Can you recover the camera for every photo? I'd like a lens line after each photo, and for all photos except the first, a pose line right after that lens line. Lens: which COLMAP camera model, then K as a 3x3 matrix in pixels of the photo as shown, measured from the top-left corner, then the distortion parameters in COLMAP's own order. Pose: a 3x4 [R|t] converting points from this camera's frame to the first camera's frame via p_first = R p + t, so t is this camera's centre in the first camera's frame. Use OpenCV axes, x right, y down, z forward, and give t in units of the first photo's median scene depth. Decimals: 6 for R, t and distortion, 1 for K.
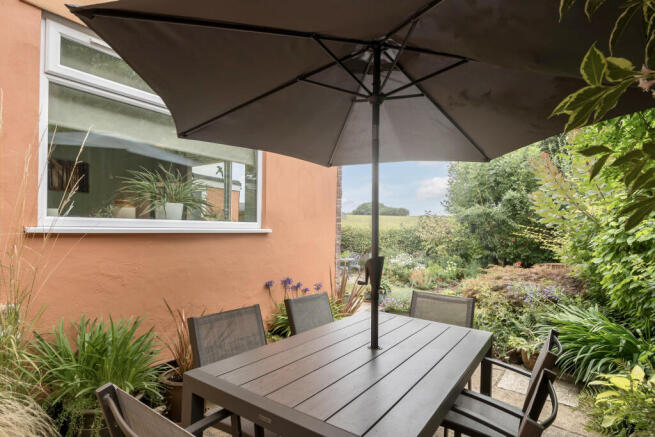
lens RADIAL K [[371.1, 0, 325.1], [0, 371.1, 214.9], [0, 0, 1]] dist [-0.004218, -0.003059]
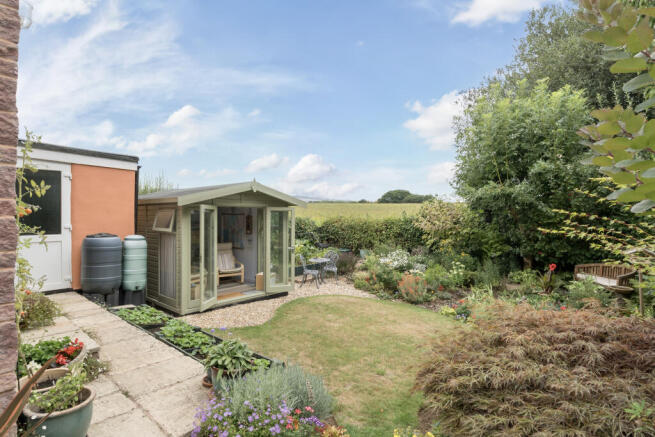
lens RADIAL K [[346.3, 0, 347.1], [0, 346.3, 220.0], [0, 0, 1]] dist [-0.002699, -0.000931]
pose [[0.998070, -0.022317, -0.057958, 0.164897], [0.024778, 0.998807, 0.042079, 0.008896], [0.056950, -0.043434, 0.997432, 0.312309]]
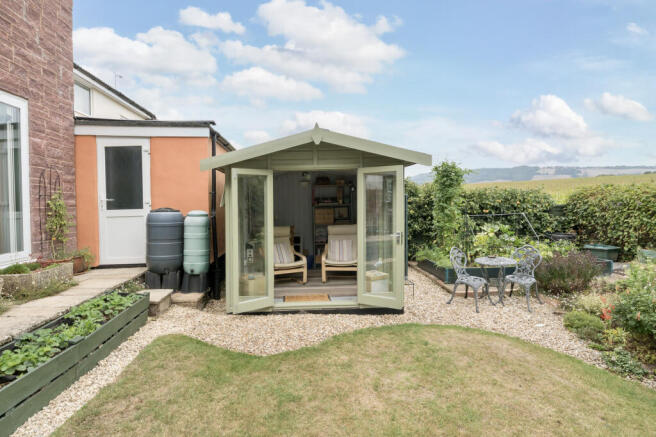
lens RADIAL K [[371.7, 0, 325.6], [0, 371.7, 214.9], [0, 0, 1]] dist [-0.004218, -0.003059]
pose [[0.599235, -0.016581, -0.800401, 0.289864], [0.063542, 0.997616, 0.026906, 0.044721], [0.798048, -0.066982, 0.598860, 0.617966]]
